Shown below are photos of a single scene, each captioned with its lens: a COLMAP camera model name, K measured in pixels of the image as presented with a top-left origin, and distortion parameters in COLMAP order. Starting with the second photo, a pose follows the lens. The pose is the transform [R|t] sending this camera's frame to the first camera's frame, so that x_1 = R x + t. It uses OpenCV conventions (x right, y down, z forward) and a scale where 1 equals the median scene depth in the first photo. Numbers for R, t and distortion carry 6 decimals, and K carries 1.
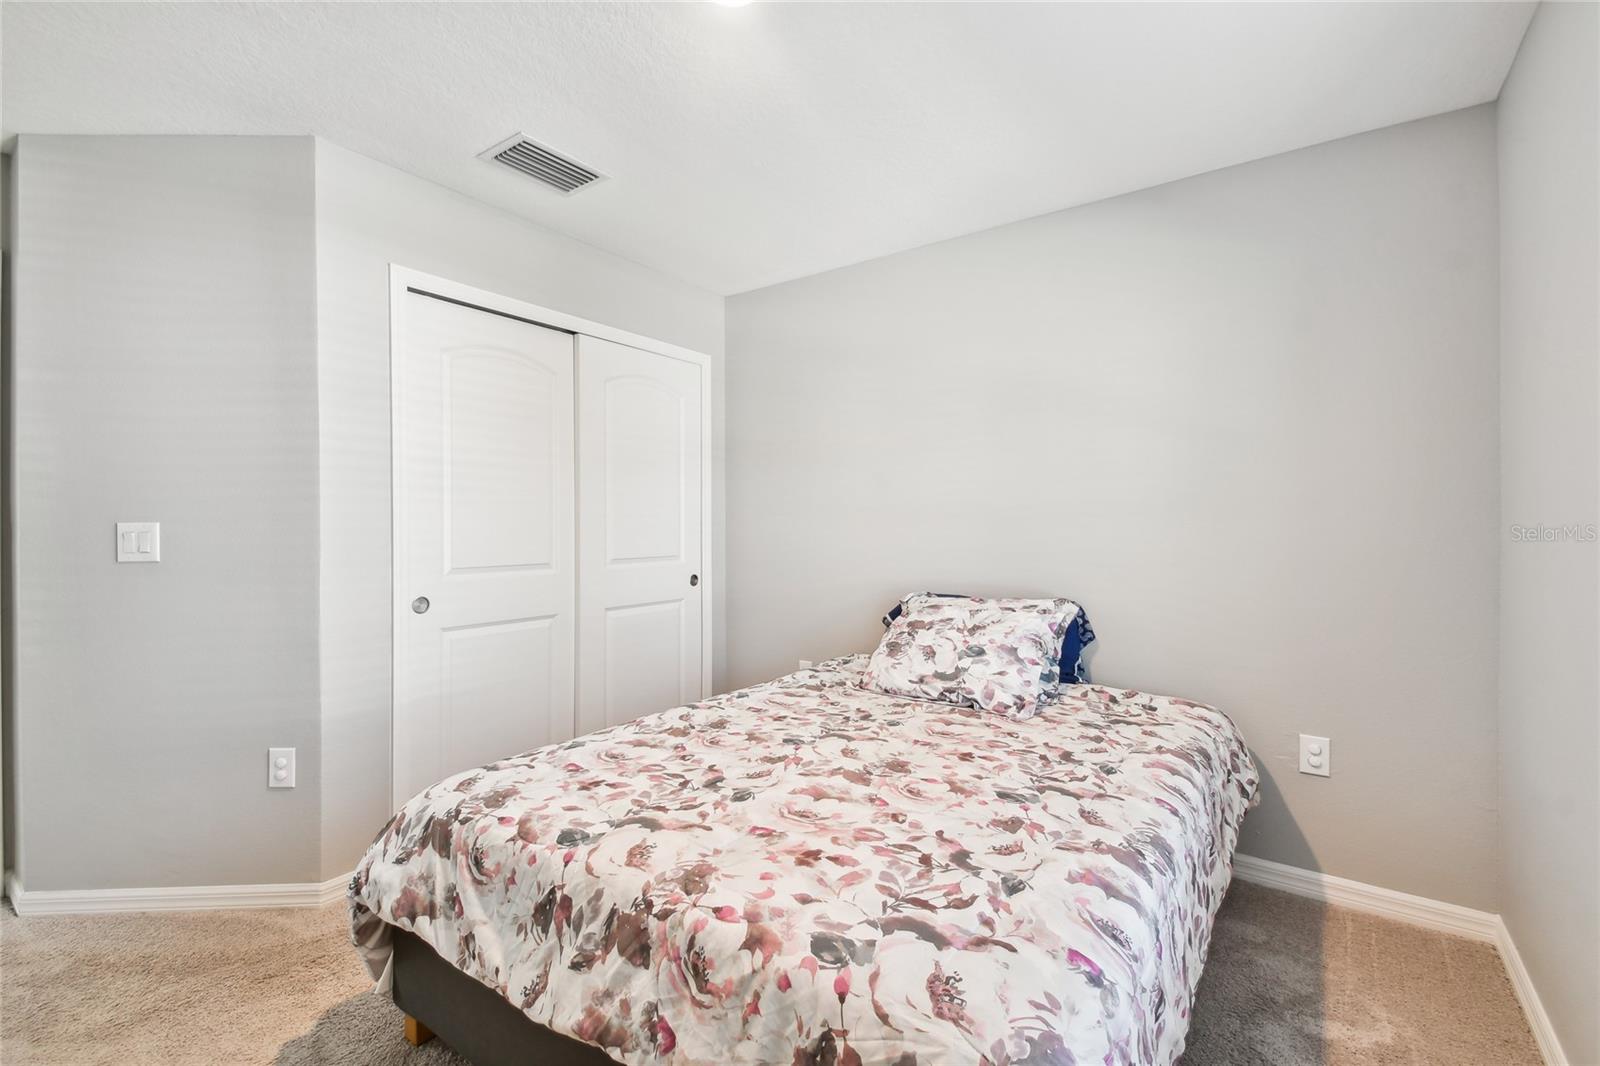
lens RADIAL K [[710.6, 0, 817.2], [0, 710.6, 524.7], [0, 0, 1]] dist [0.028640, -0.015586]
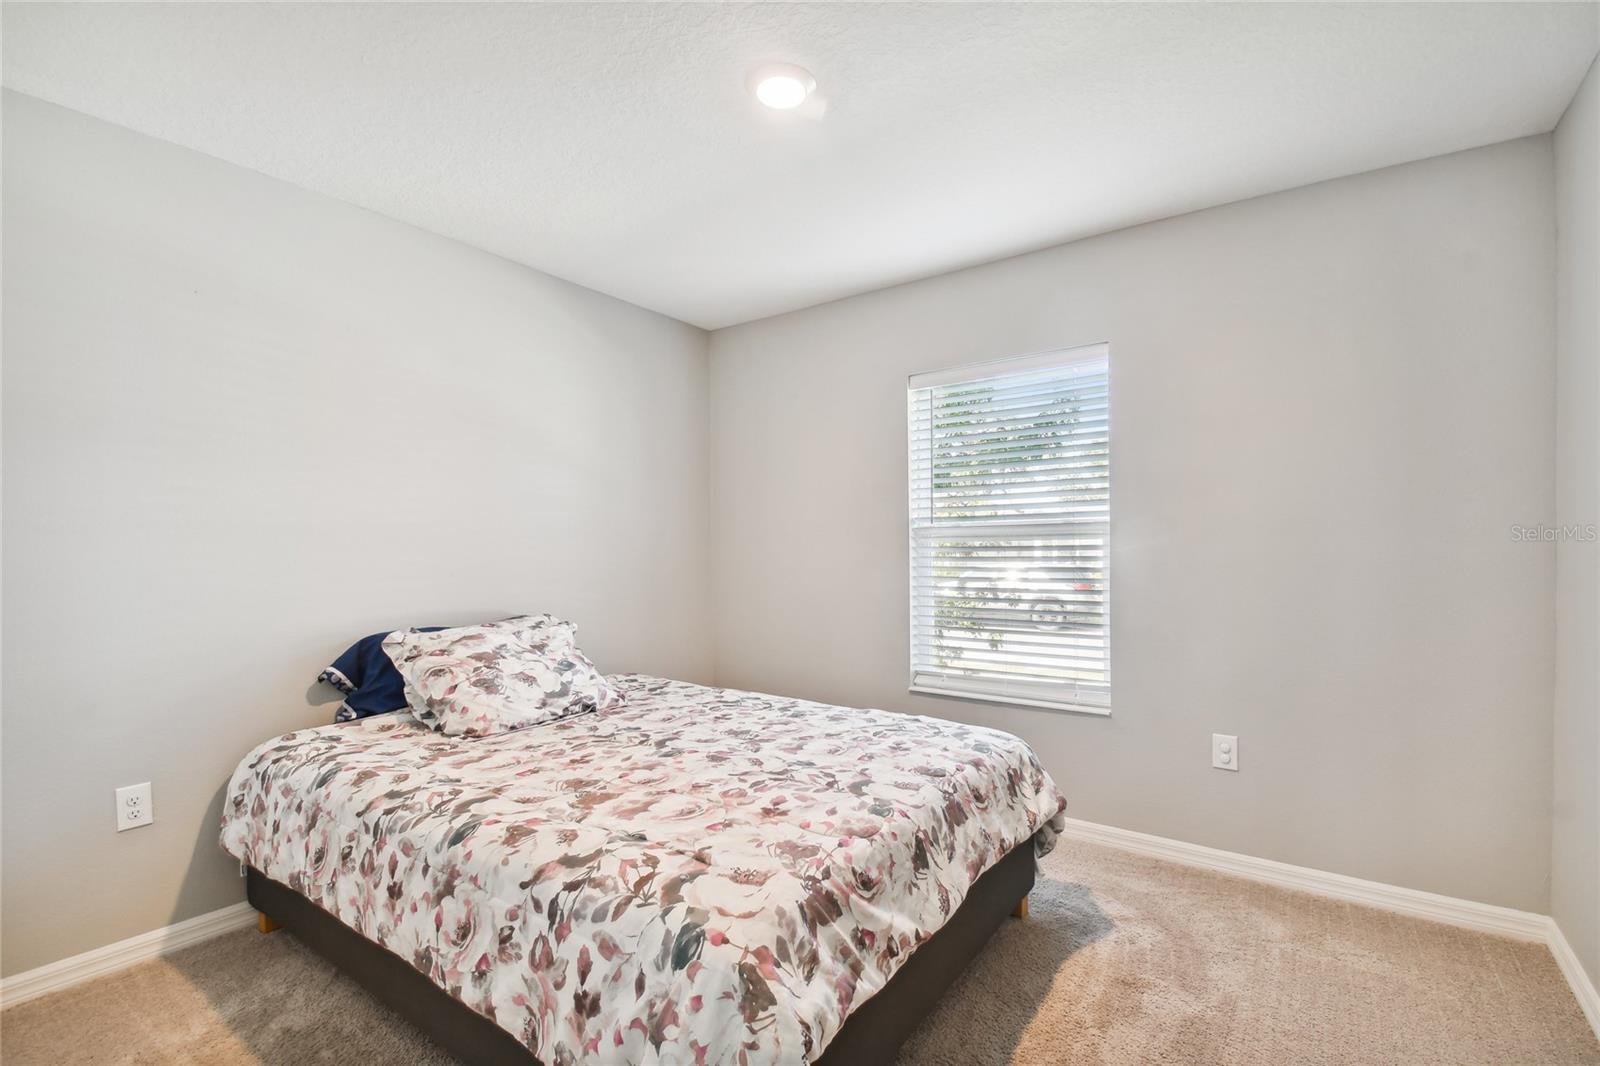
lens RADIAL K [[710.6, 0, 802.5], [0, 710.6, 544.4], [0, 0, 1]] dist [0.028640, -0.015586]
pose [[0.014897, -0.004036, 0.999881, -1.259105], [0.012477, 0.999915, 0.003850, -0.008434], [-0.999811, 0.012419, 0.014946, 0.911397]]
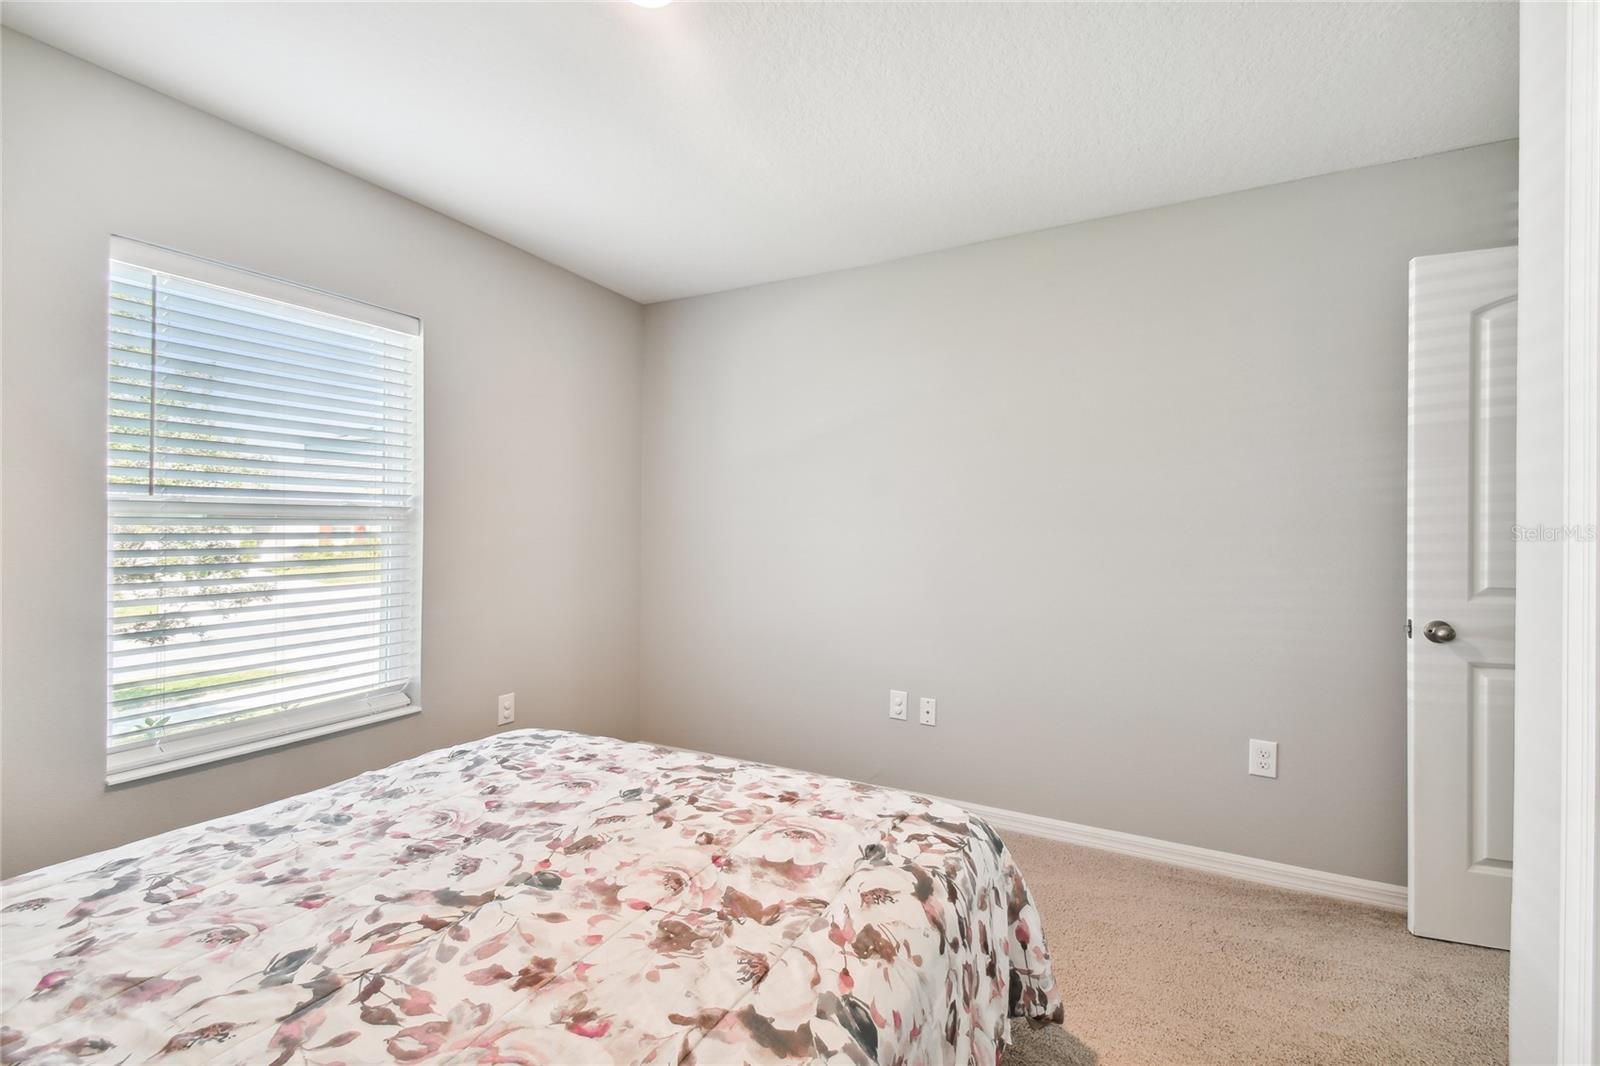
lens RADIAL K [[710.6, 0, 805.9], [0, 710.6, 532.3], [0, 0, 1]] dist [0.028640, -0.015586]
pose [[-0.992823, -0.003572, -0.119542, -0.214558], [-0.004914, 0.999928, 0.010926, -0.010196], [0.119495, 0.011435, -0.992769, 1.910213]]
